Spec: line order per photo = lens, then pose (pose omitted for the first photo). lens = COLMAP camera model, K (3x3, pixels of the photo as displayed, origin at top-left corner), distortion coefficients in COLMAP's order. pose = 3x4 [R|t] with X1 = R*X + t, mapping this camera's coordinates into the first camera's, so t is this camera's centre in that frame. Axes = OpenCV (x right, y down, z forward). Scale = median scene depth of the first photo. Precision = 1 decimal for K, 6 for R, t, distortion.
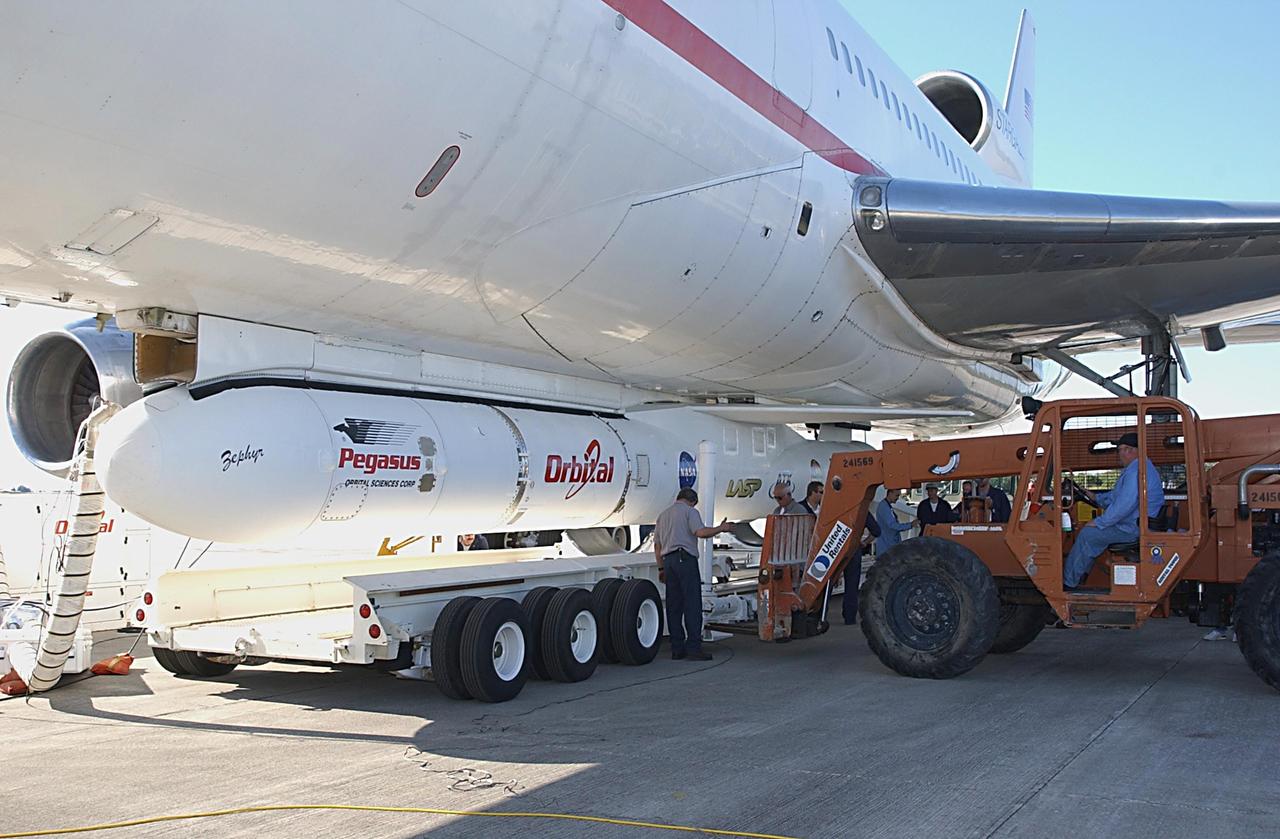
lens RADIAL K [[1317.7, 0, 644.8], [0, 1317.7, 446.5], [0, 0, 1]] dist [-0.111440, 0.011071]
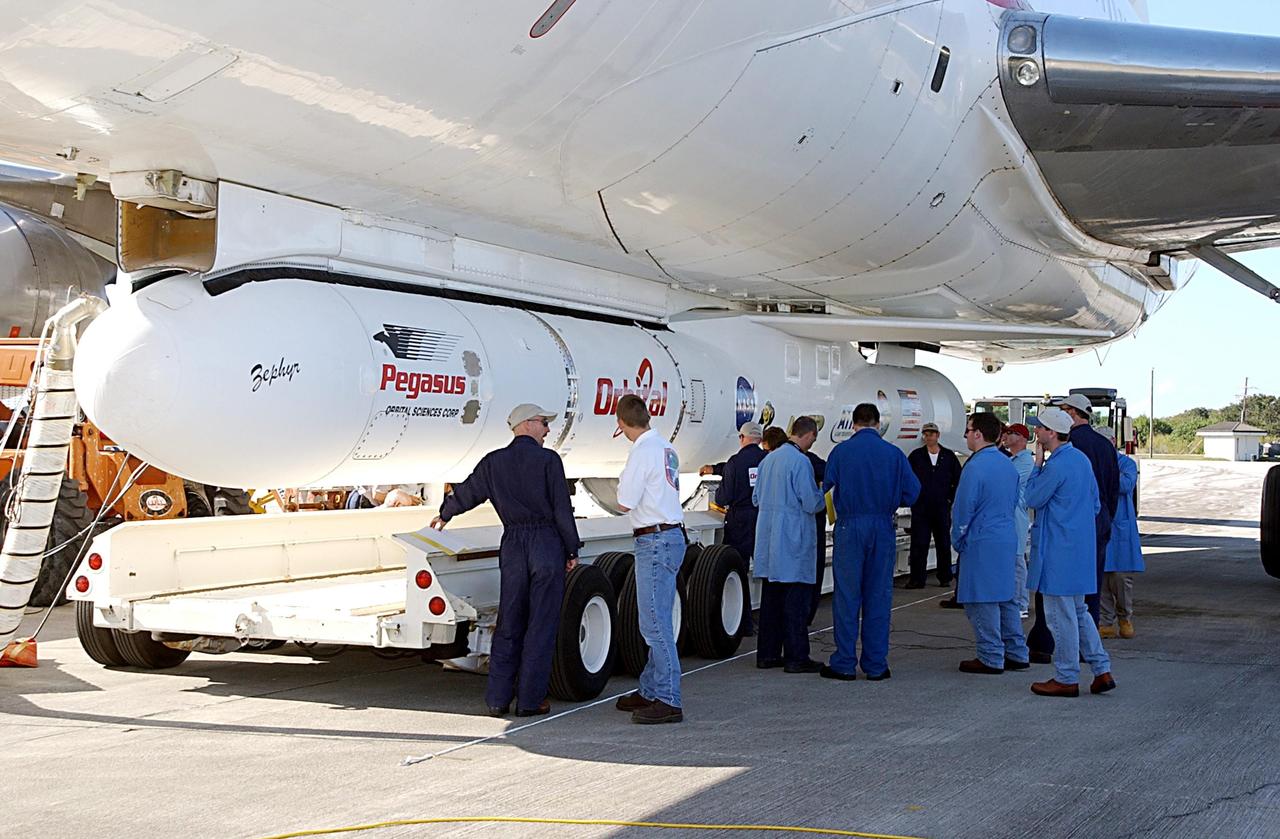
lens RADIAL K [[1900.4, 0, 640.3], [0, 1900.4, 447.9], [0, 0, 1]] dist [0.021757, 0.060670]
pose [[0.997430, 0.021325, 0.068395, -0.147491], [-0.024308, 0.998776, 0.043076, -0.001238], [-0.067393, -0.044627, 0.996728, -0.096679]]
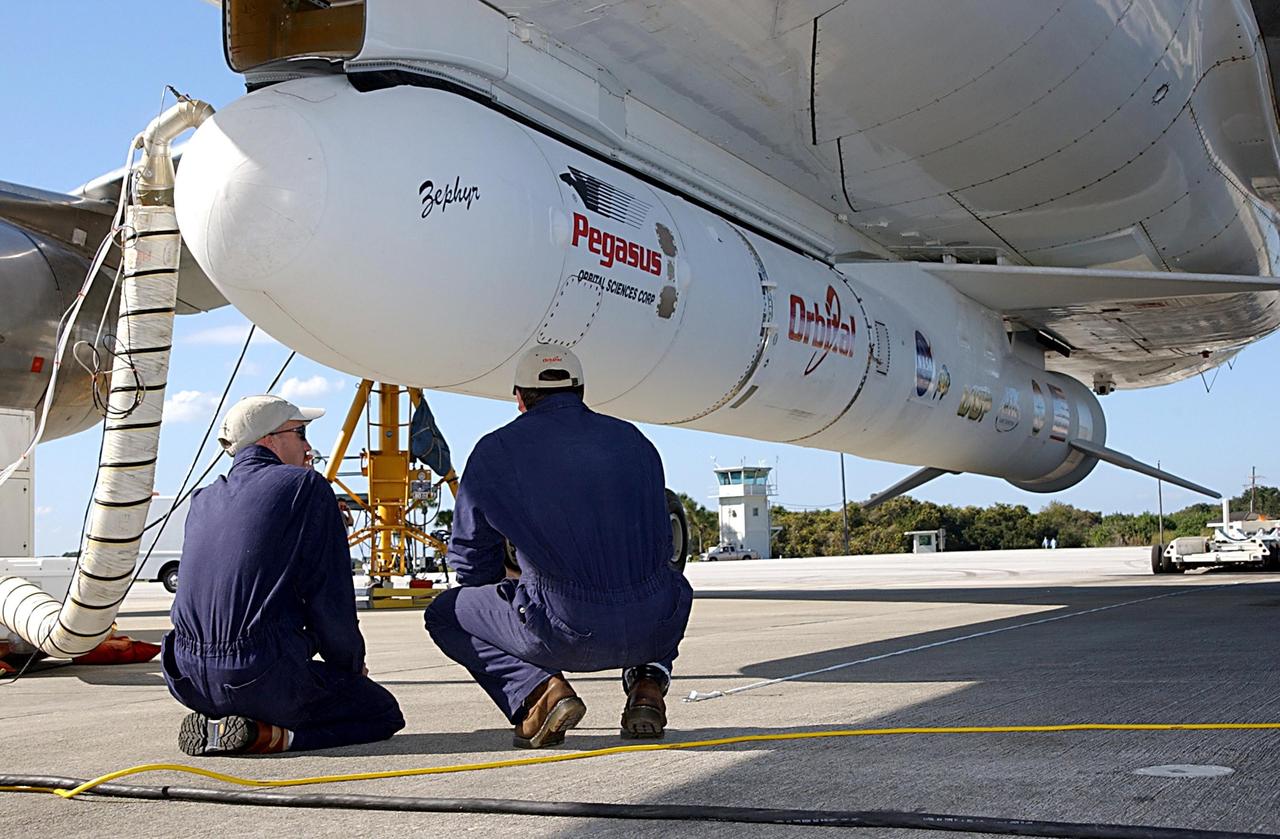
lens RADIAL K [[1900.4, 0, 640.3], [0, 1900.4, 447.9], [0, 0, 1]] dist [0.021757, 0.060670]
pose [[0.997343, -0.015861, 0.071106, -0.245742], [0.017419, 0.999620, -0.021355, 0.112864], [-0.070740, 0.022536, 0.997240, 0.171694]]
